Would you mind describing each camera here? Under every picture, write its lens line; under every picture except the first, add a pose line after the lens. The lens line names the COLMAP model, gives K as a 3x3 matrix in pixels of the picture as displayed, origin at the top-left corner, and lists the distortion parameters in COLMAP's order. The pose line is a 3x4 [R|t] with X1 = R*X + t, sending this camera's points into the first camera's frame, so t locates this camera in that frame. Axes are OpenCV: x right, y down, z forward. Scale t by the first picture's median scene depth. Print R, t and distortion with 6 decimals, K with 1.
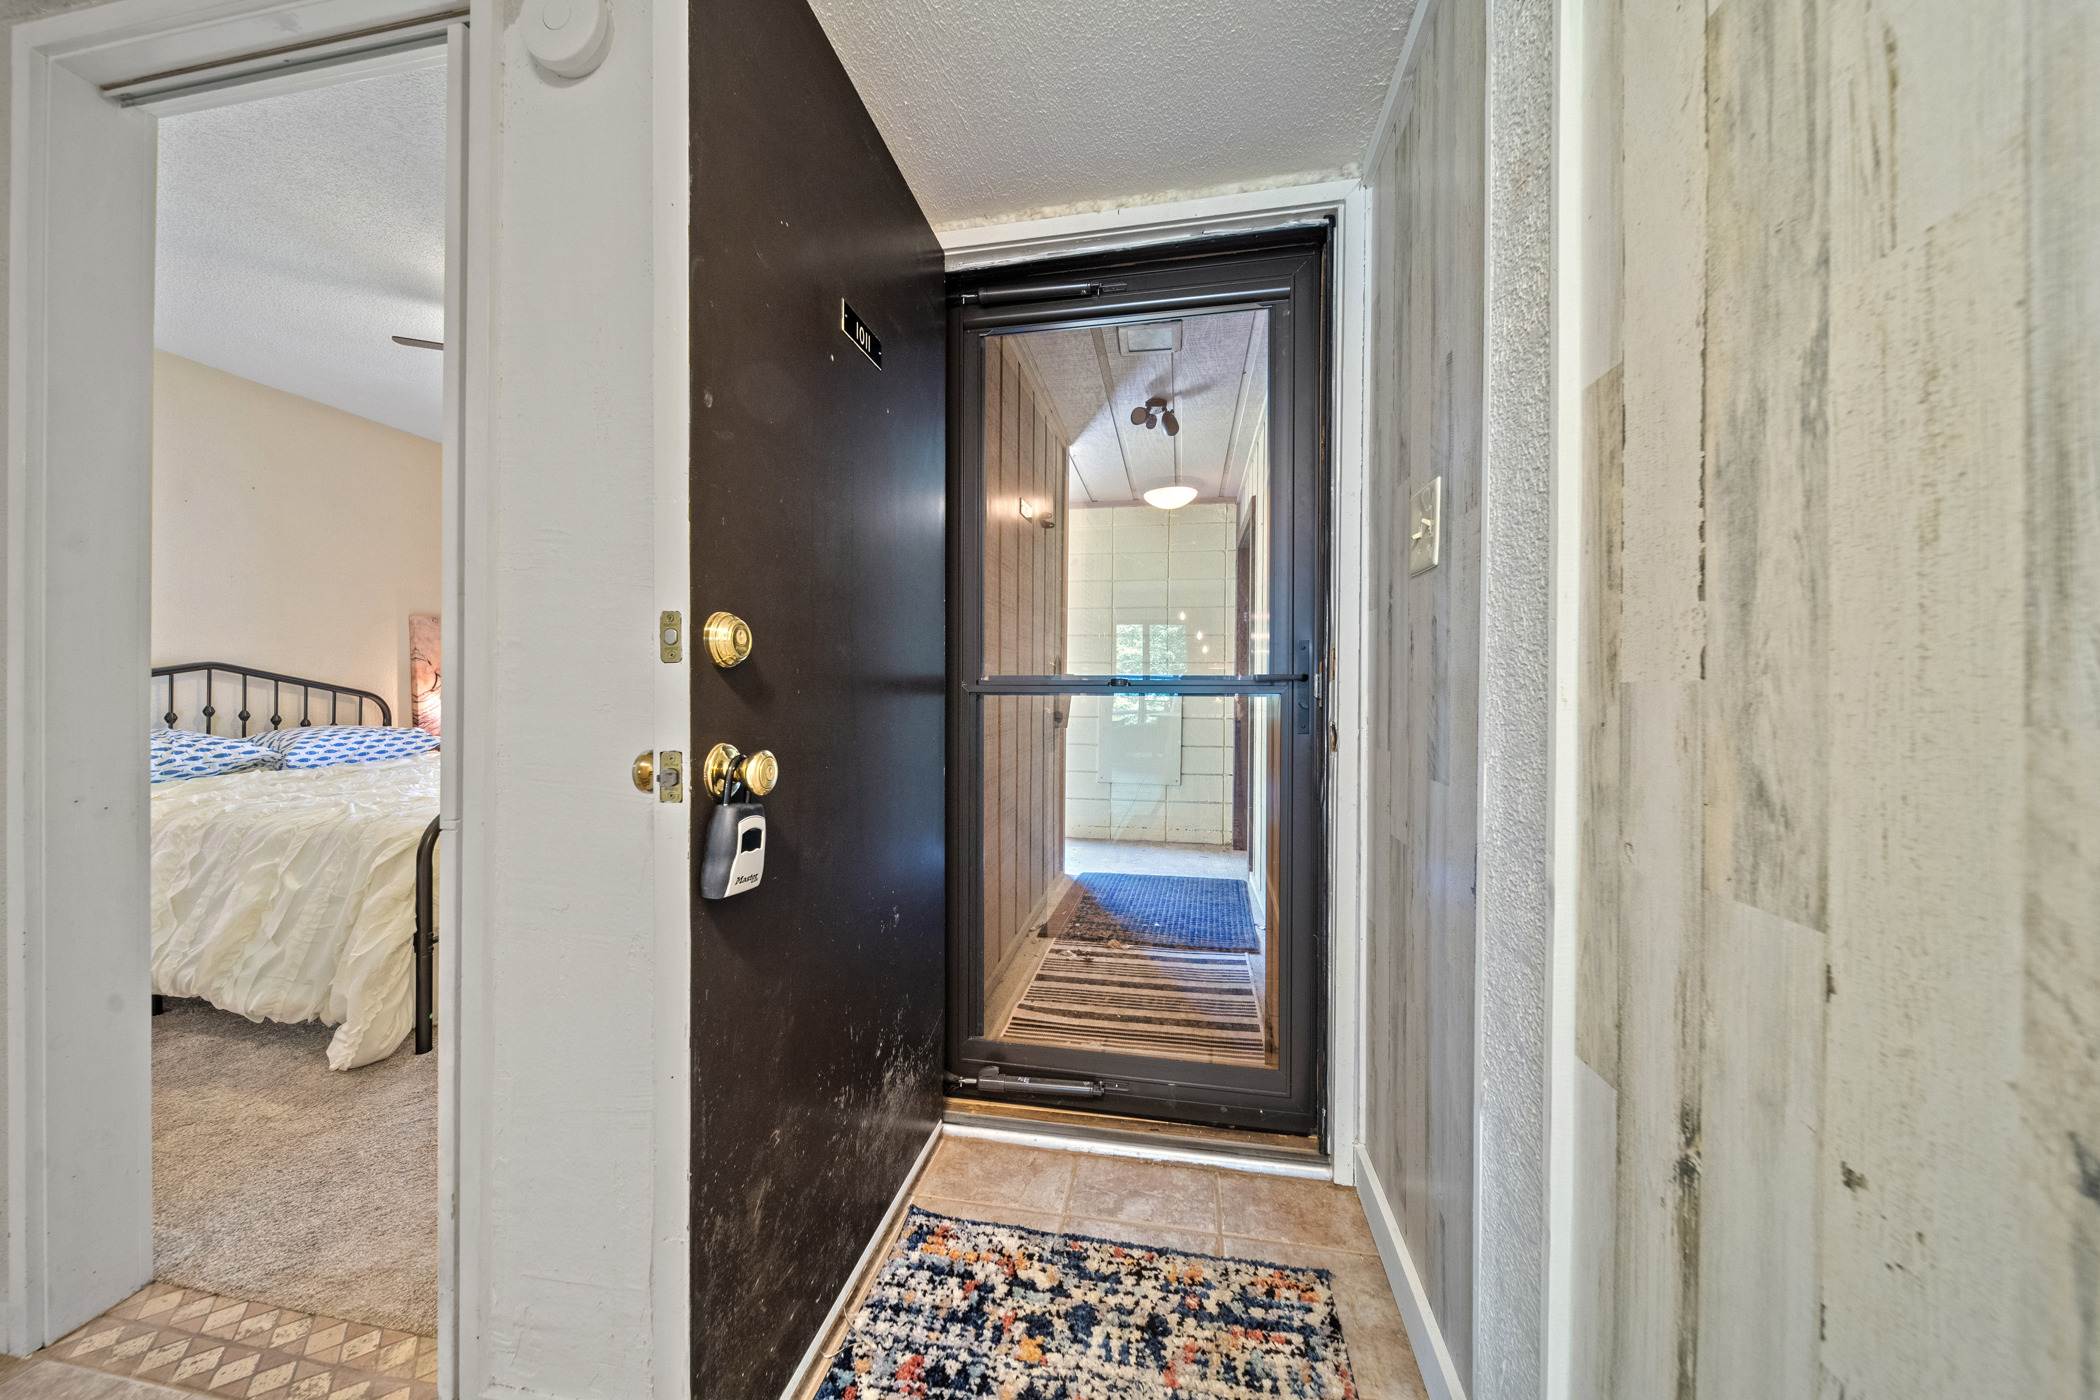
lens RADIAL K [[736.9, 0, 1041.5], [0, 736.9, 694.5], [0, 0, 1]] dist [-0.001331, -0.000225]
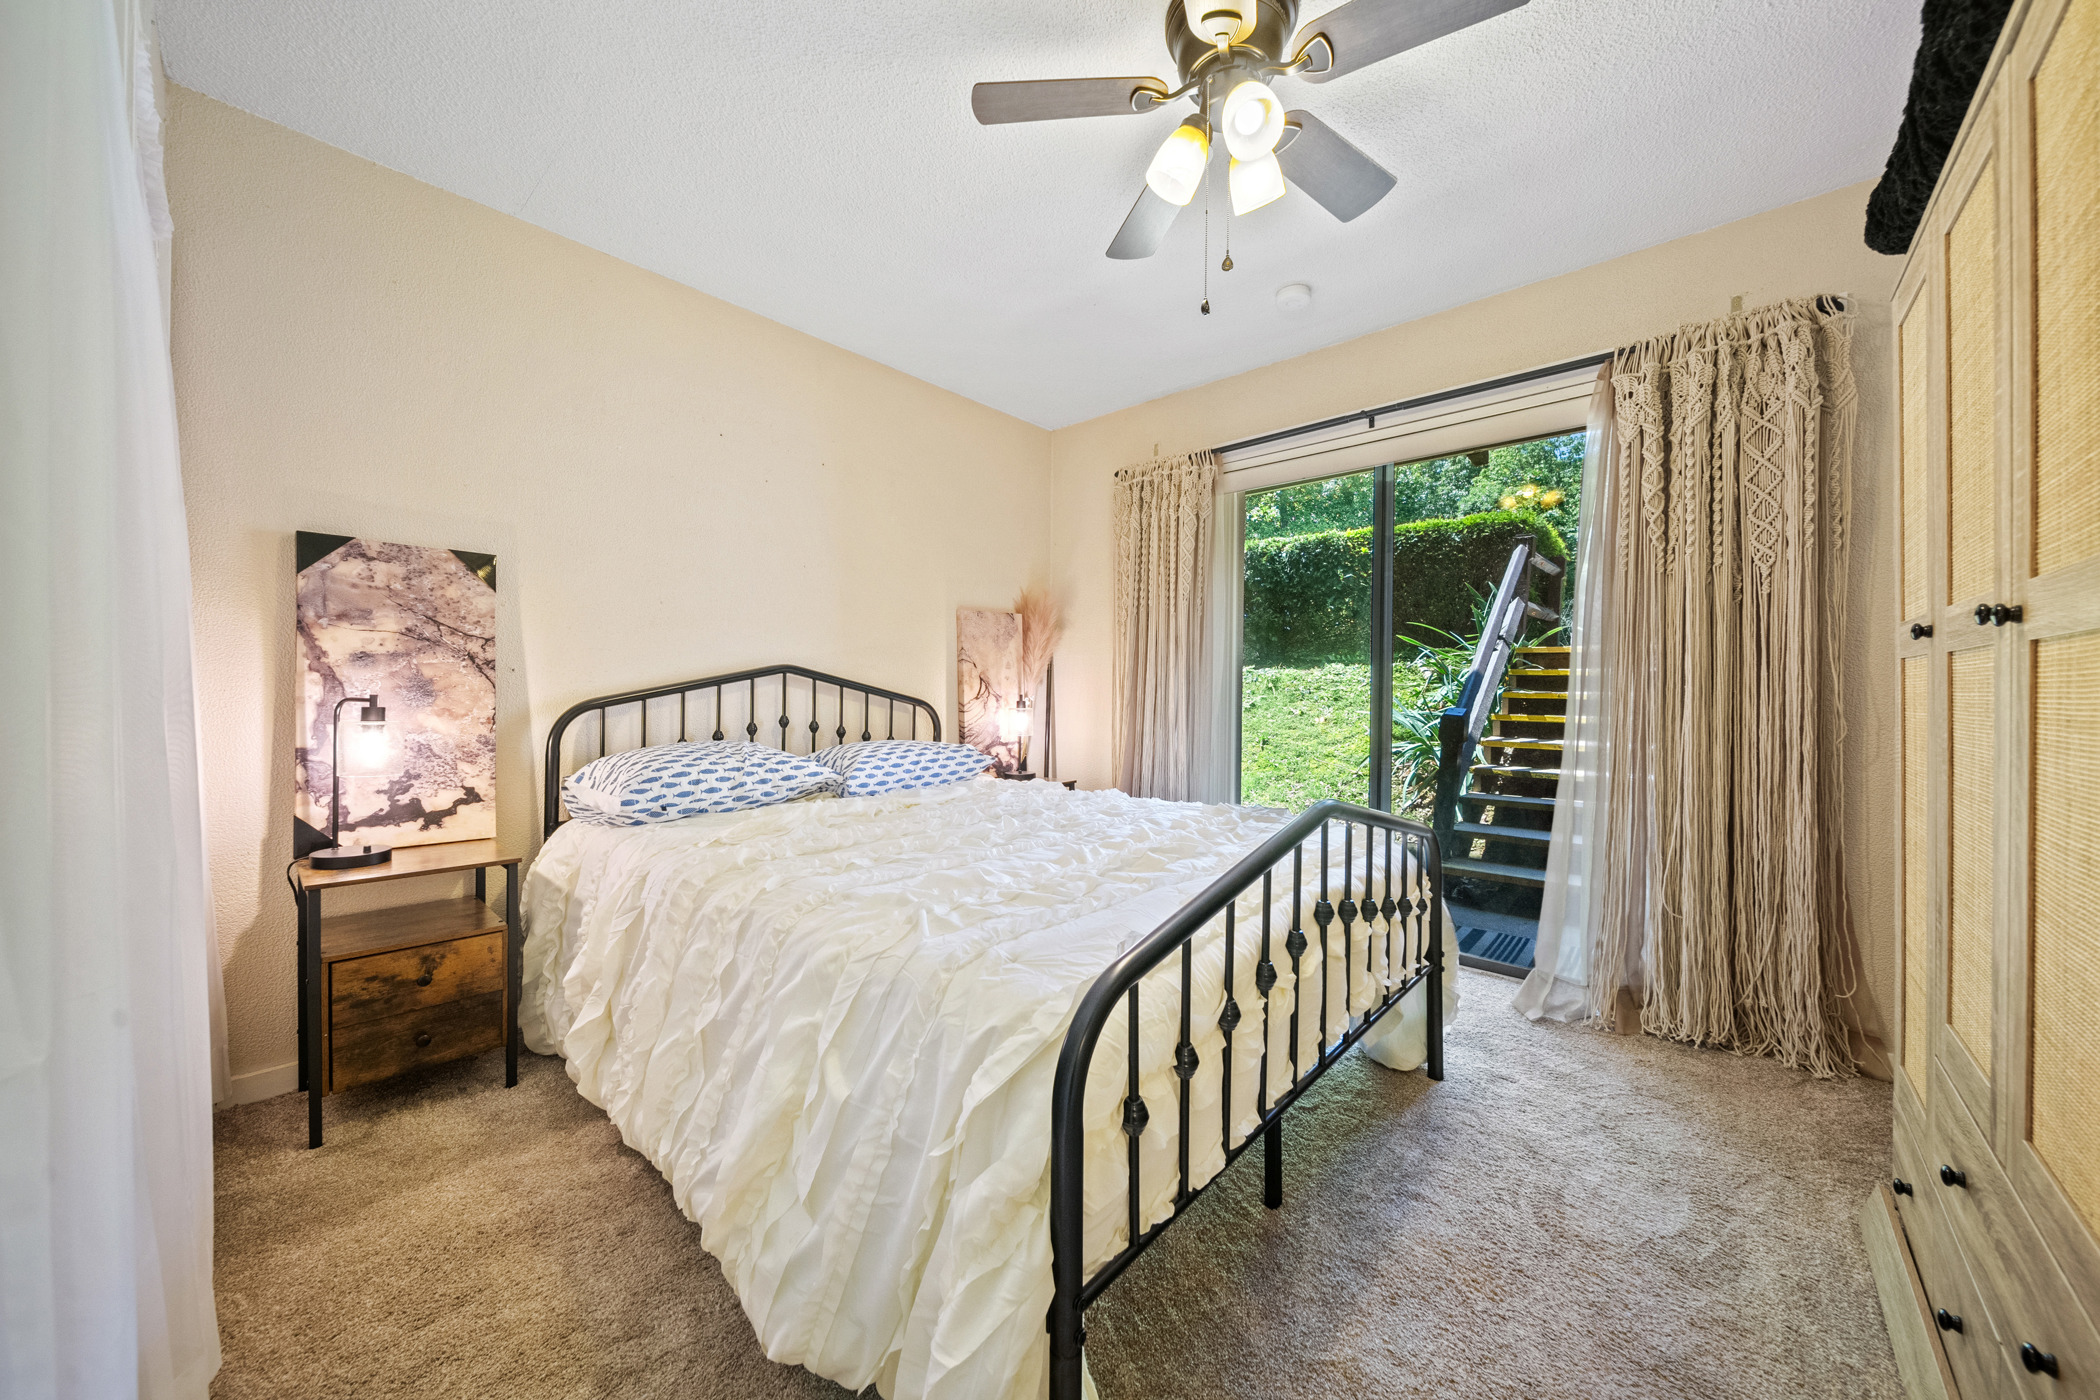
lens RADIAL K [[736.9, 0, 1041.5], [0, 736.9, 694.5], [0, 0, 1]] dist [-0.001331, -0.000225]
pose [[0.848477, -0.003780, -0.529219, -0.465905], [-0.003725, 0.999907, -0.013114, 0.001631], [0.529219, 0.013098, 0.848384, 0.473735]]
